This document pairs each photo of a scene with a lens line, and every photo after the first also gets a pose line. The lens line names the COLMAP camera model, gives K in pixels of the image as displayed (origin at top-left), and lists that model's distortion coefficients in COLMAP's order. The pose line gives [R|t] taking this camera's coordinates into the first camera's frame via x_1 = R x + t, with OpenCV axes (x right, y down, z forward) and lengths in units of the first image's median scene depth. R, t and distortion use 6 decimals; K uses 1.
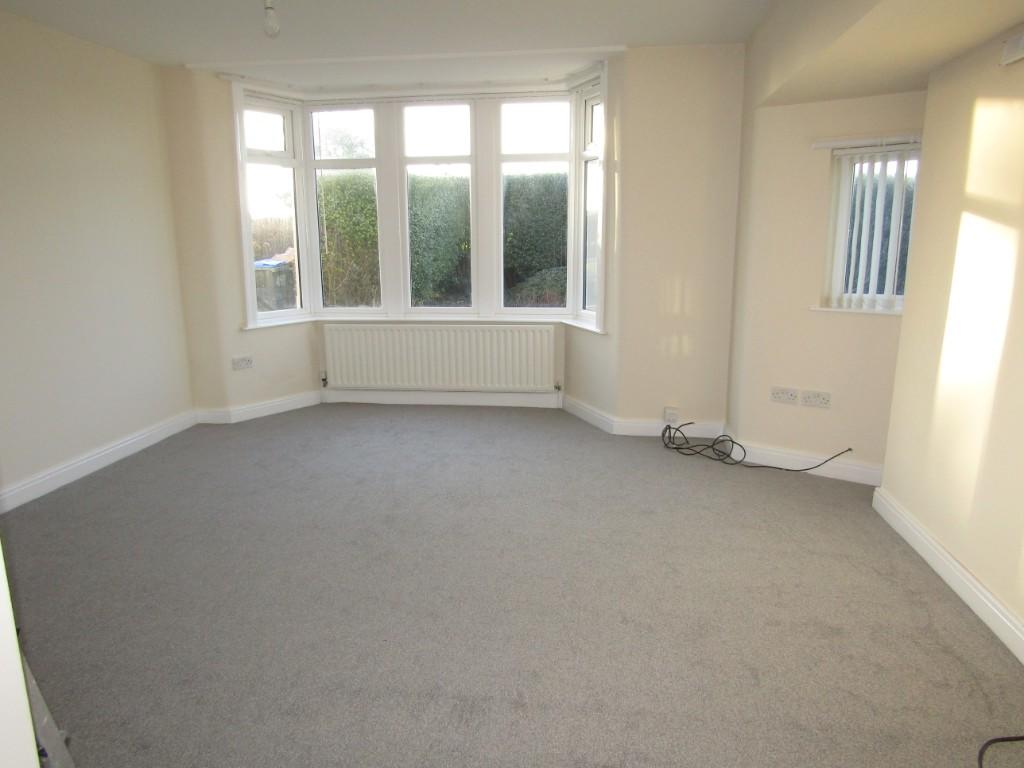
lens RADIAL K [[747.1, 0, 512.0], [0, 747.1, 384.0], [0, 0, 1]] dist [0.000685, 0.001739]
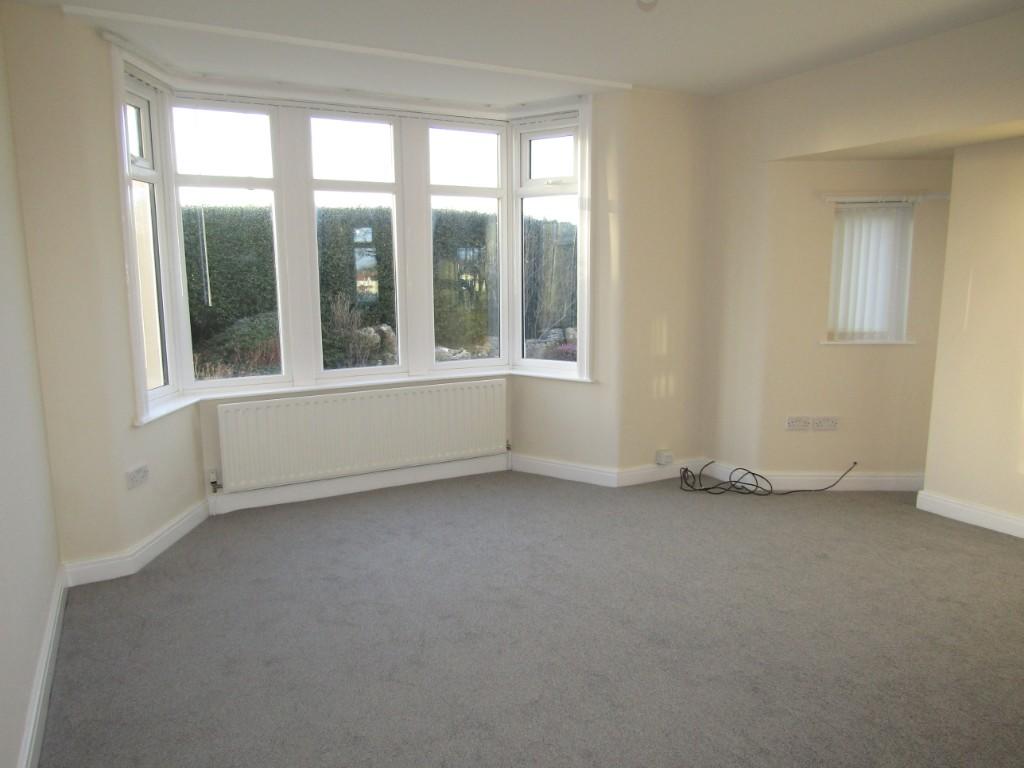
lens RADIAL K [[747.1, 0, 512.0], [0, 747.1, 384.0], [0, 0, 1]] dist [0.000685, 0.001739]
pose [[0.803087, -0.090503, 0.588949, -0.474131], [0.119144, 0.992828, -0.009897, -0.063137], [-0.583829, 0.078117, 0.808110, 0.279659]]
